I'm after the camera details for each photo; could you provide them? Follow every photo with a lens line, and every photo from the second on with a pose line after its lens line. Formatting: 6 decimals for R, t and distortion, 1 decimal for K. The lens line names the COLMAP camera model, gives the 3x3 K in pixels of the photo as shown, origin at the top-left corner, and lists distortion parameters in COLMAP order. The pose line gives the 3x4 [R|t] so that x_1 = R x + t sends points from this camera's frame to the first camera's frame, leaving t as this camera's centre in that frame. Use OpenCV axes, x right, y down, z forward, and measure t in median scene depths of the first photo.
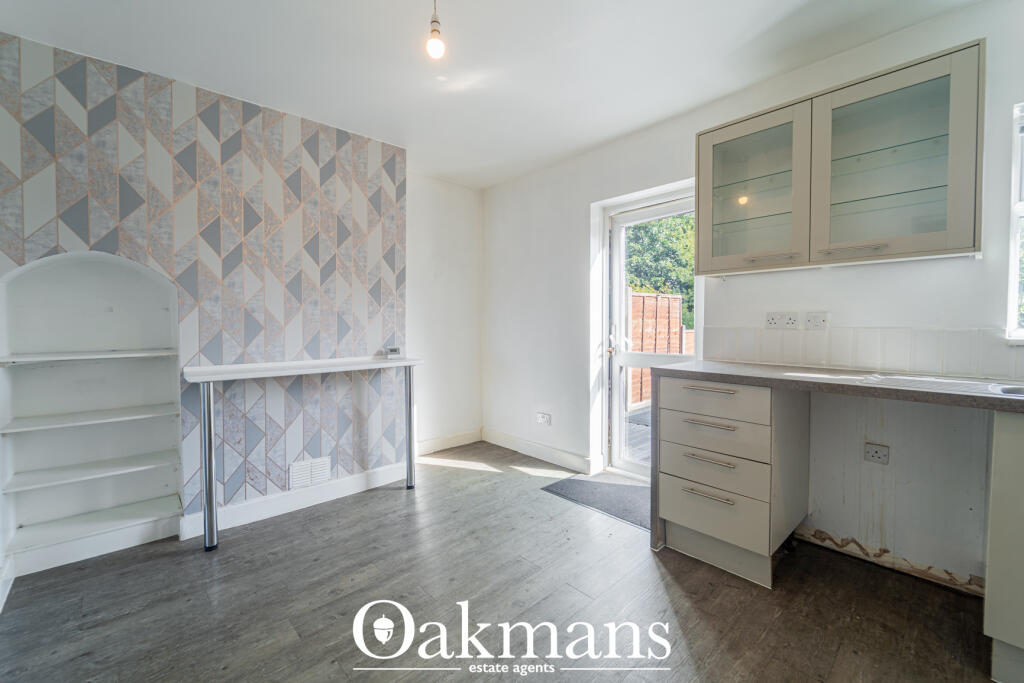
lens RADIAL K [[414.8, 0, 506.8], [0, 414.8, 335.6], [0, 0, 1]] dist [-0.000098, -0.000801]
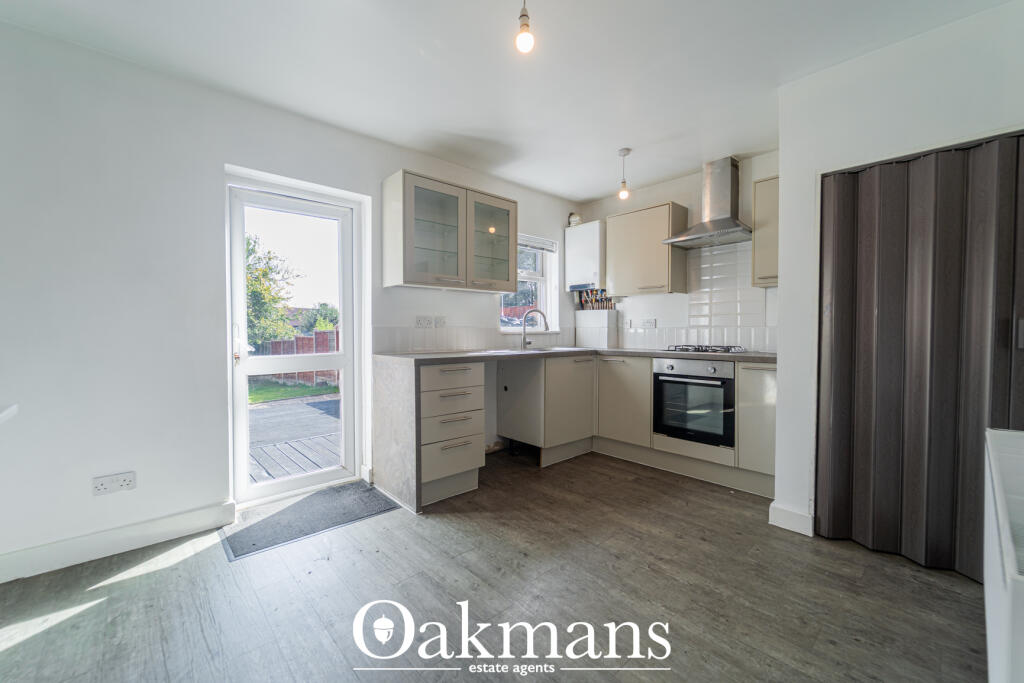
lens RADIAL K [[414.8, 0, 514.9], [0, 414.8, 335.2], [0, 0, 1]] dist [-0.000098, -0.000801]
pose [[0.002017, -0.009335, 0.999954, -0.794467], [0.033663, 0.999390, 0.009262, 0.007510], [-0.999431, 0.033643, 0.002330, 0.686840]]
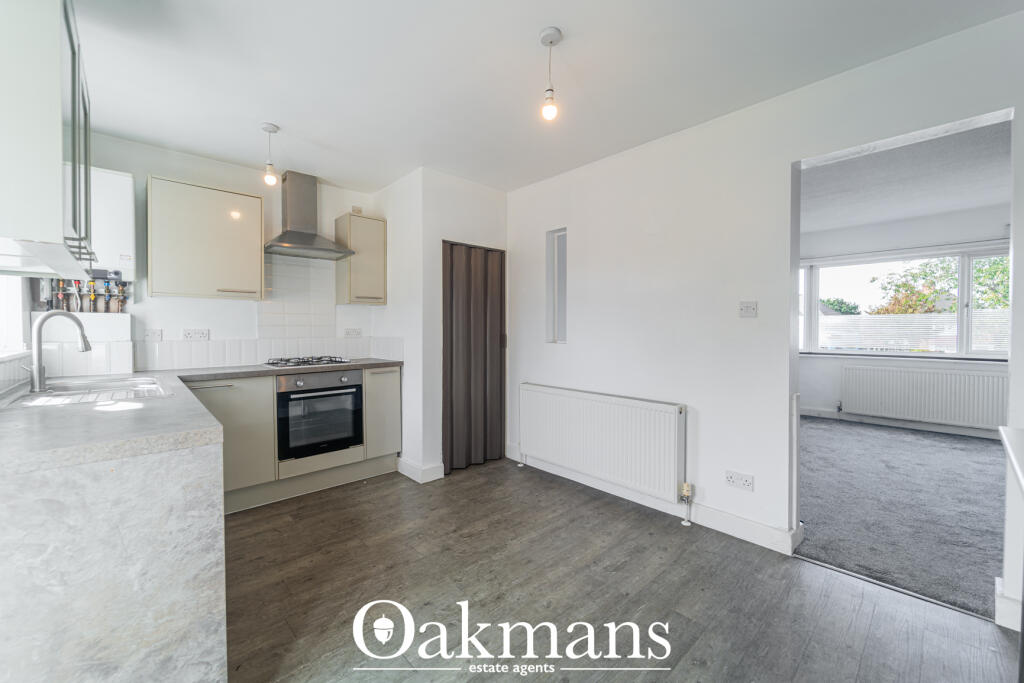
lens RADIAL K [[414.8, 0, 512.3], [0, 414.8, 338.5], [0, 0, 1]] dist [-0.000098, -0.000801]
pose [[-0.999916, 0.006355, -0.011306, -0.027448], [0.005689, 0.998302, 0.057966, -0.066507], [0.011656, 0.057897, -0.998255, 1.482959]]
